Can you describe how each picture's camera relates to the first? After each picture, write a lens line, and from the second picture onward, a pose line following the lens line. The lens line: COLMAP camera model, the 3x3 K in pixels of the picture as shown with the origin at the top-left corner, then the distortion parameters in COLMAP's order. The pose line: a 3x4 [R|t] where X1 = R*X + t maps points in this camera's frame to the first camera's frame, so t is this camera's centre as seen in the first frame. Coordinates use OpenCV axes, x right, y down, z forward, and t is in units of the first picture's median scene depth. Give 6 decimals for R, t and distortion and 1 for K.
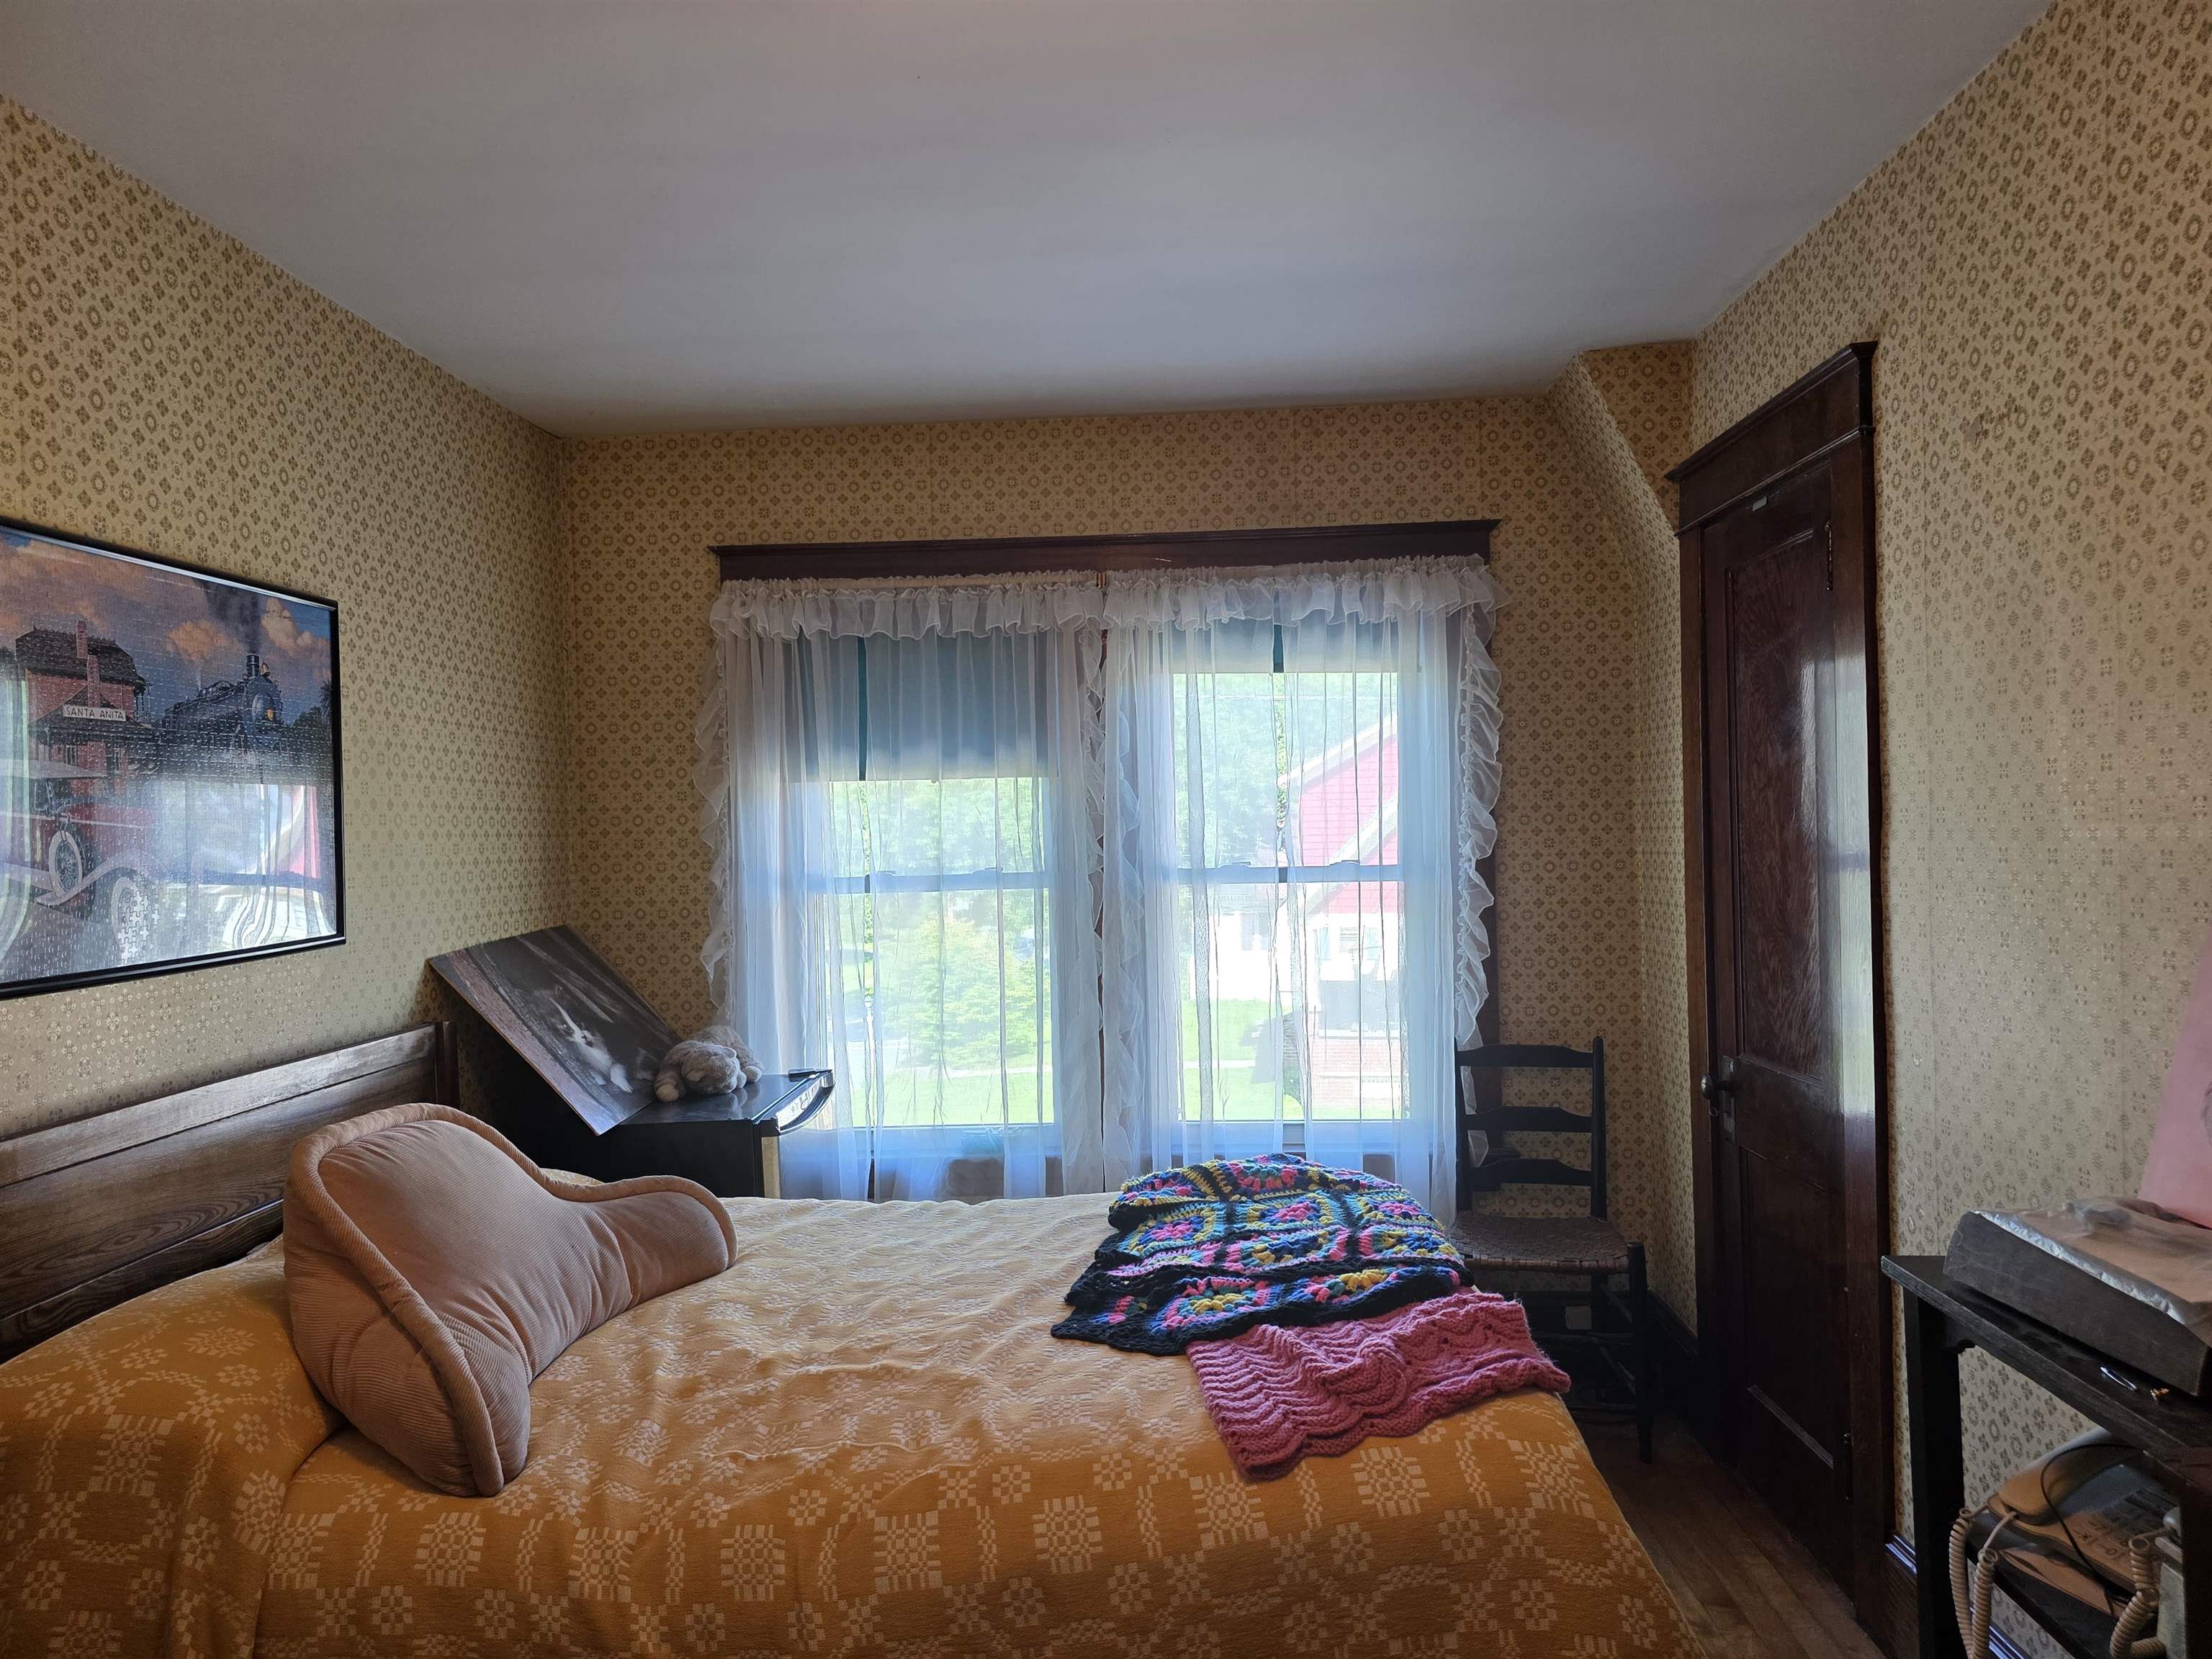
lens RADIAL K [[1491.2, 0, 1105.1], [0, 1491.2, 837.2], [0, 0, 1]] dist [0.060327, -0.057627]
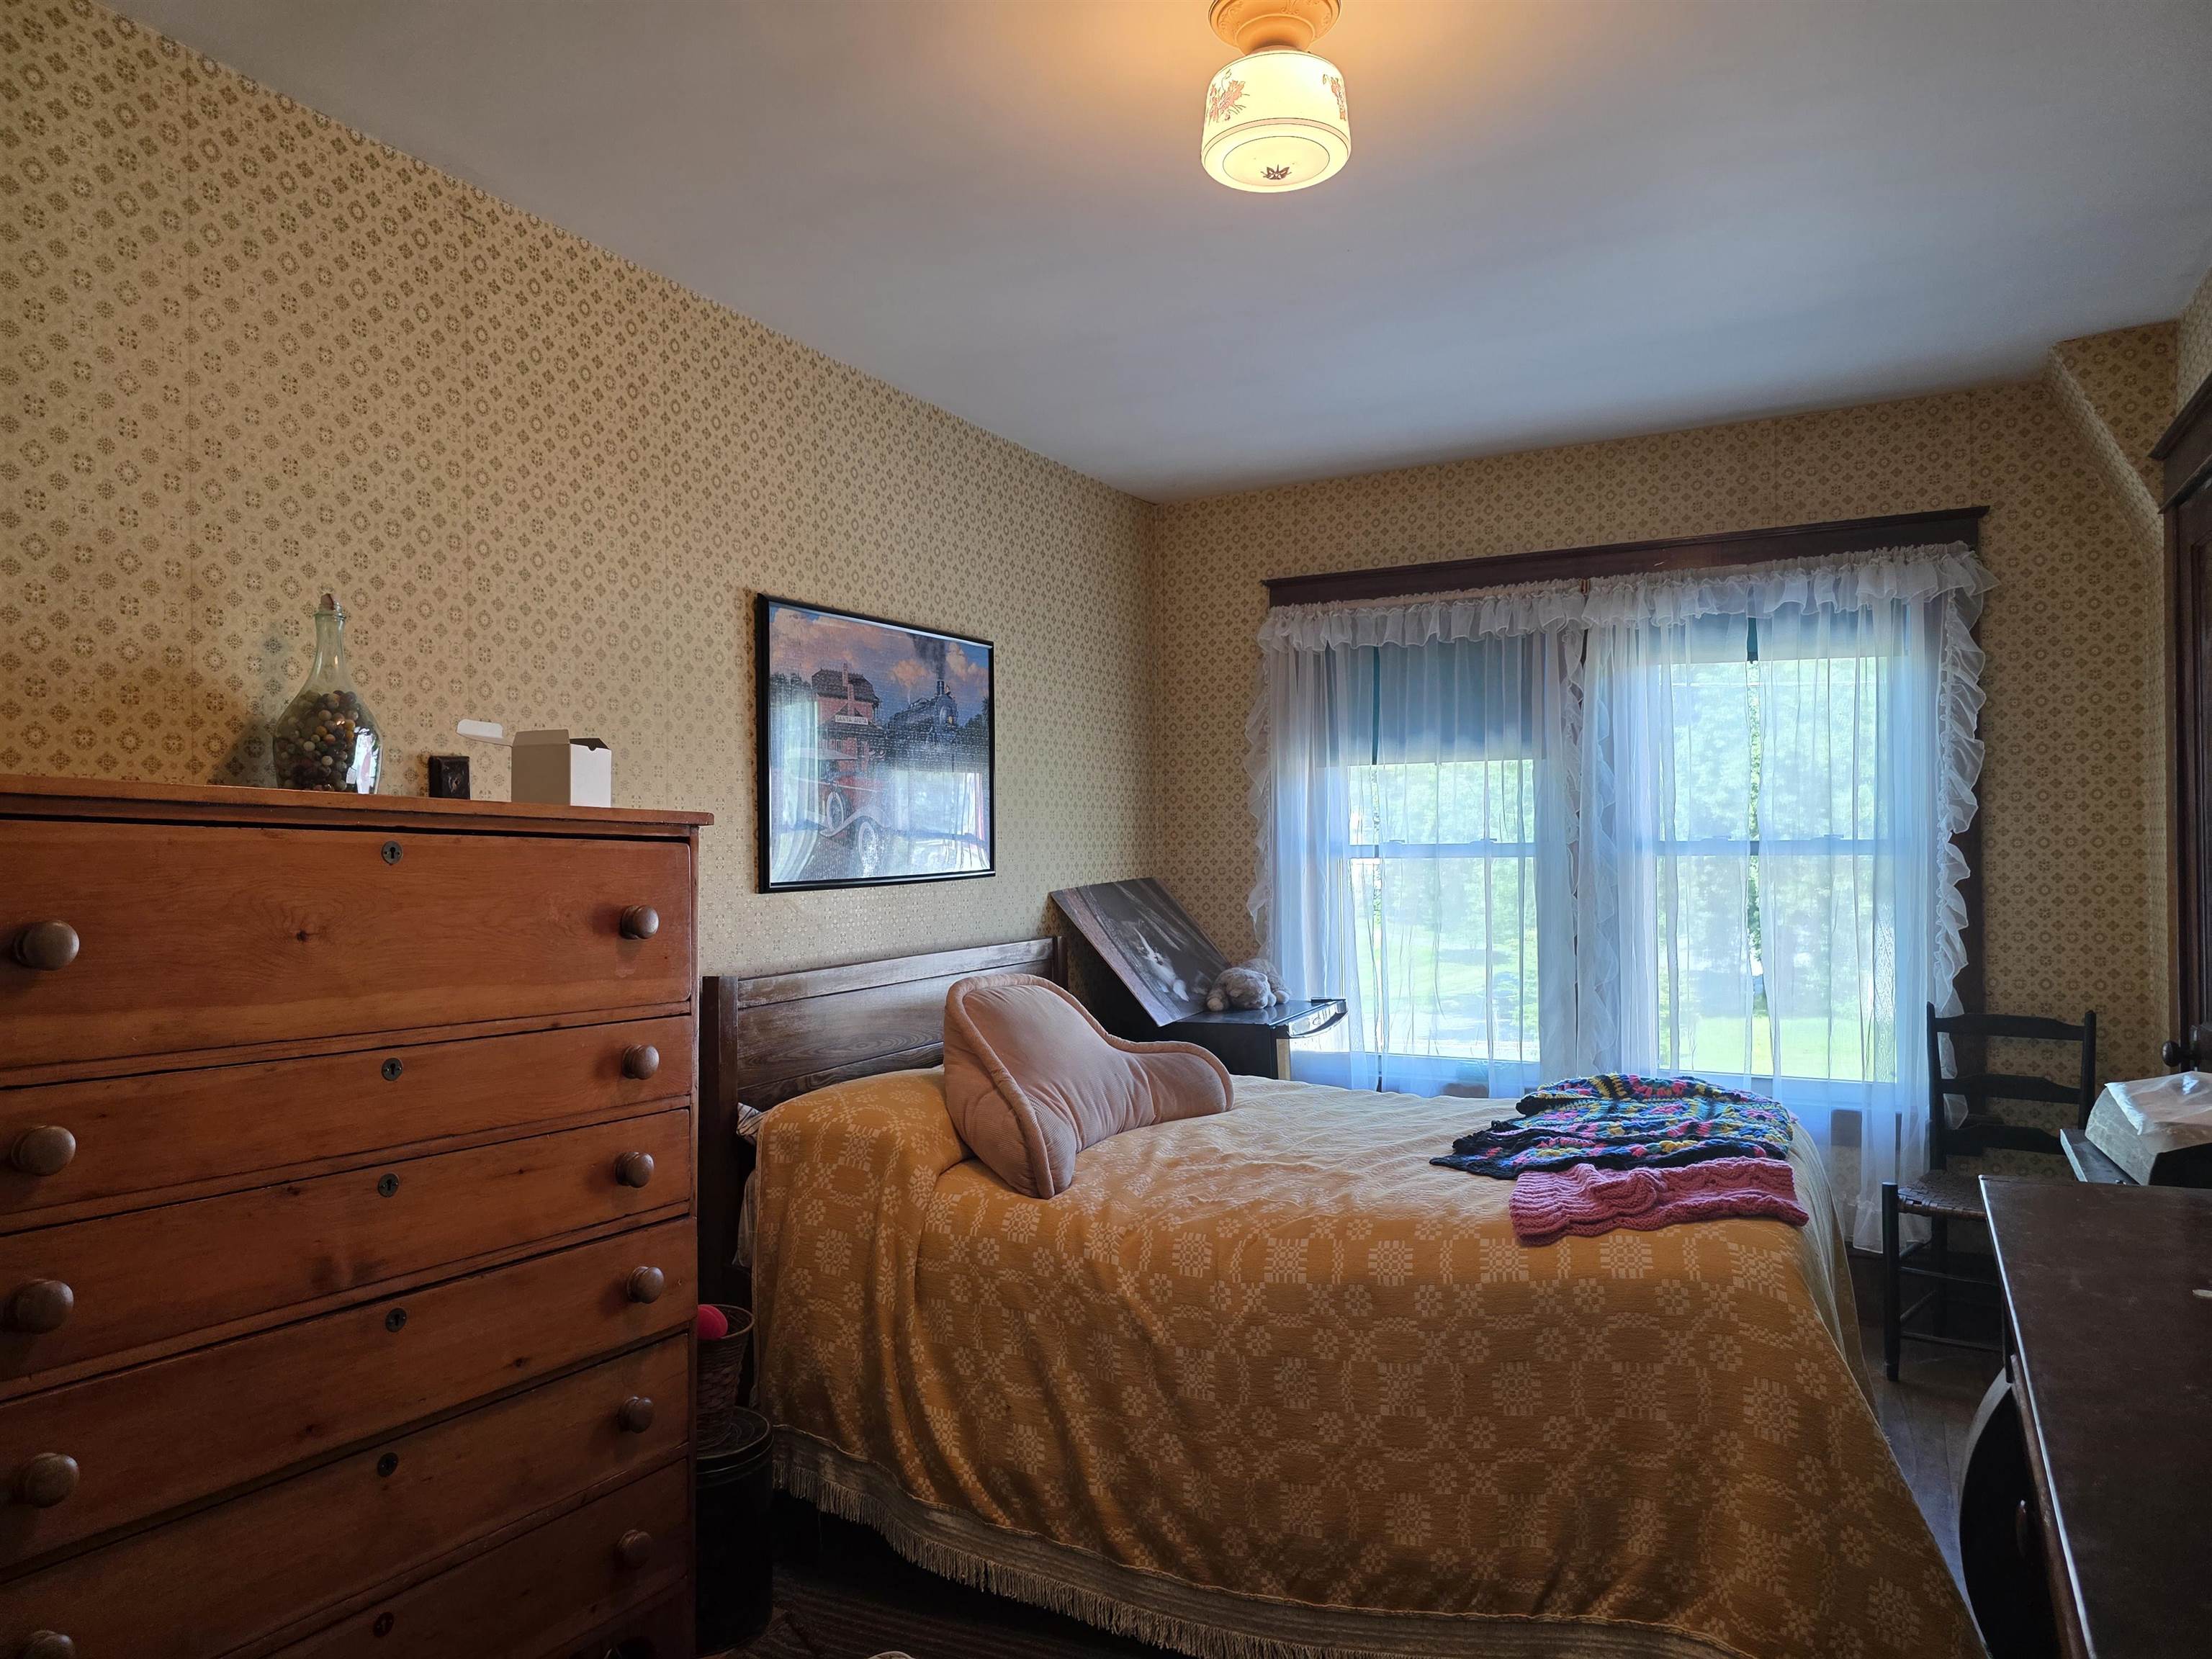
lens RADIAL K [[1491.2, 0, 1091.8], [0, 1491.2, 829.0], [0, 0, 1]] dist [0.060327, -0.057627]
pose [[0.905040, 0.009632, -0.425218, 0.177961], [-0.012701, 0.999910, -0.004383, 0.027895], [0.425137, 0.009367, 0.905080, -0.242845]]
